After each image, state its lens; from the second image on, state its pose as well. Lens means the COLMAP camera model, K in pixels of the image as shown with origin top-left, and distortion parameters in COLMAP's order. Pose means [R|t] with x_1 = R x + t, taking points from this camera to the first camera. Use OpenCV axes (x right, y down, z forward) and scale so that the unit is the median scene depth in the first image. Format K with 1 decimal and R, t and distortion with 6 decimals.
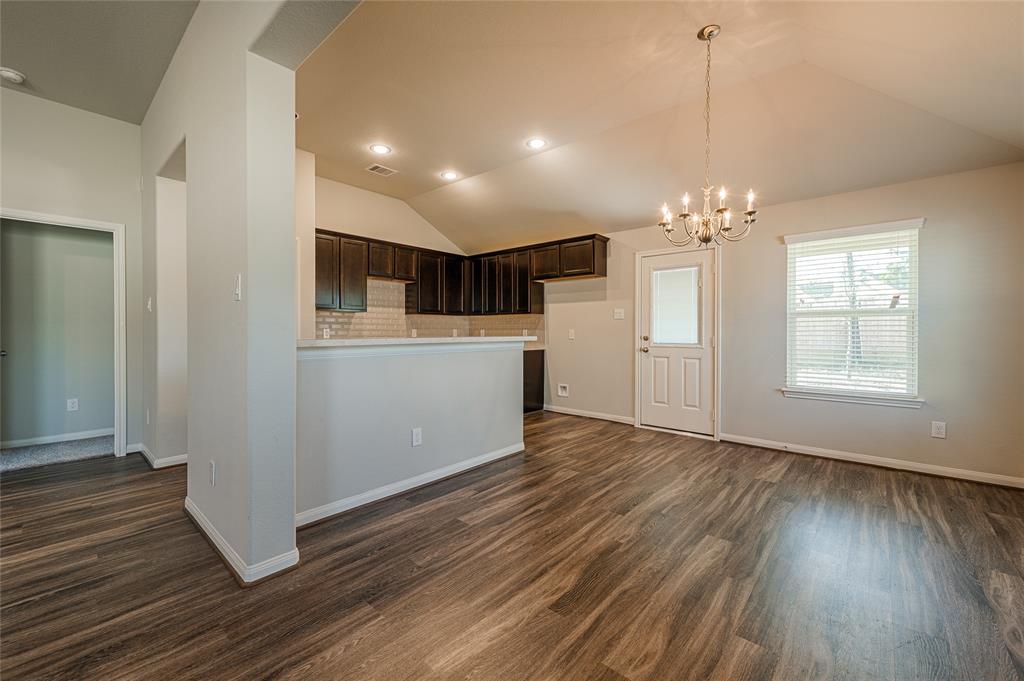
lens RADIAL K [[414.3, 0, 511.0], [0, 414.3, 340.8], [0, 0, 1]] dist [0.014535, -0.000254]
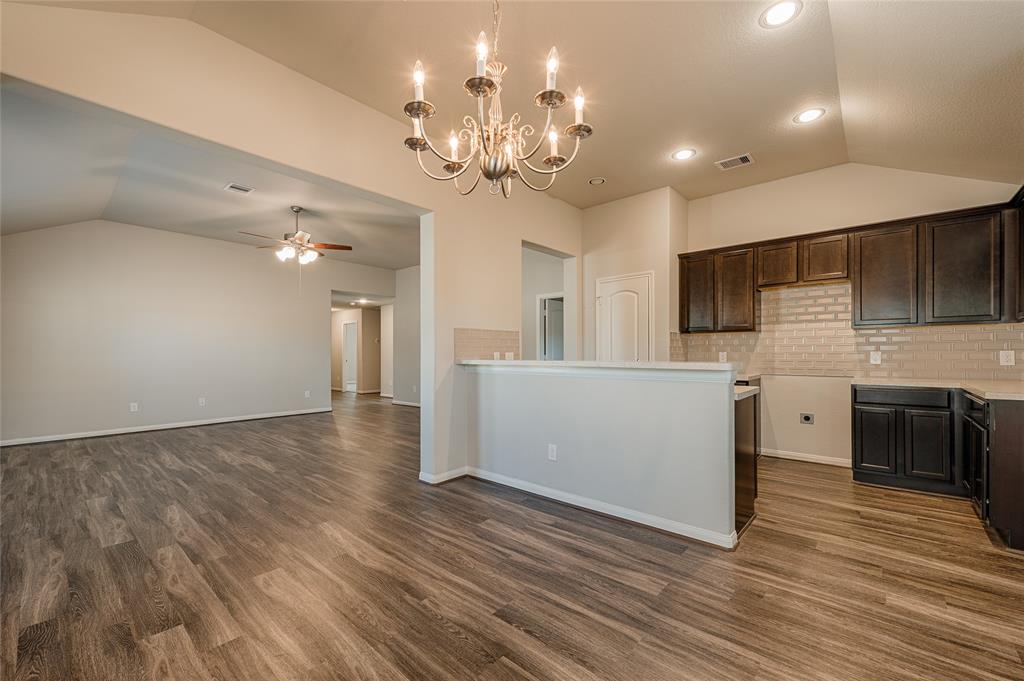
lens RADIAL K [[414.3, 0, 507.5], [0, 414.3, 358.7], [0, 0, 1]] dist [0.014535, -0.000254]
pose [[-0.006363, 0.010424, -0.999925, 0.875103], [-0.023945, 0.999657, 0.010573, -0.020254], [0.999693, 0.024011, -0.006111, 0.914120]]
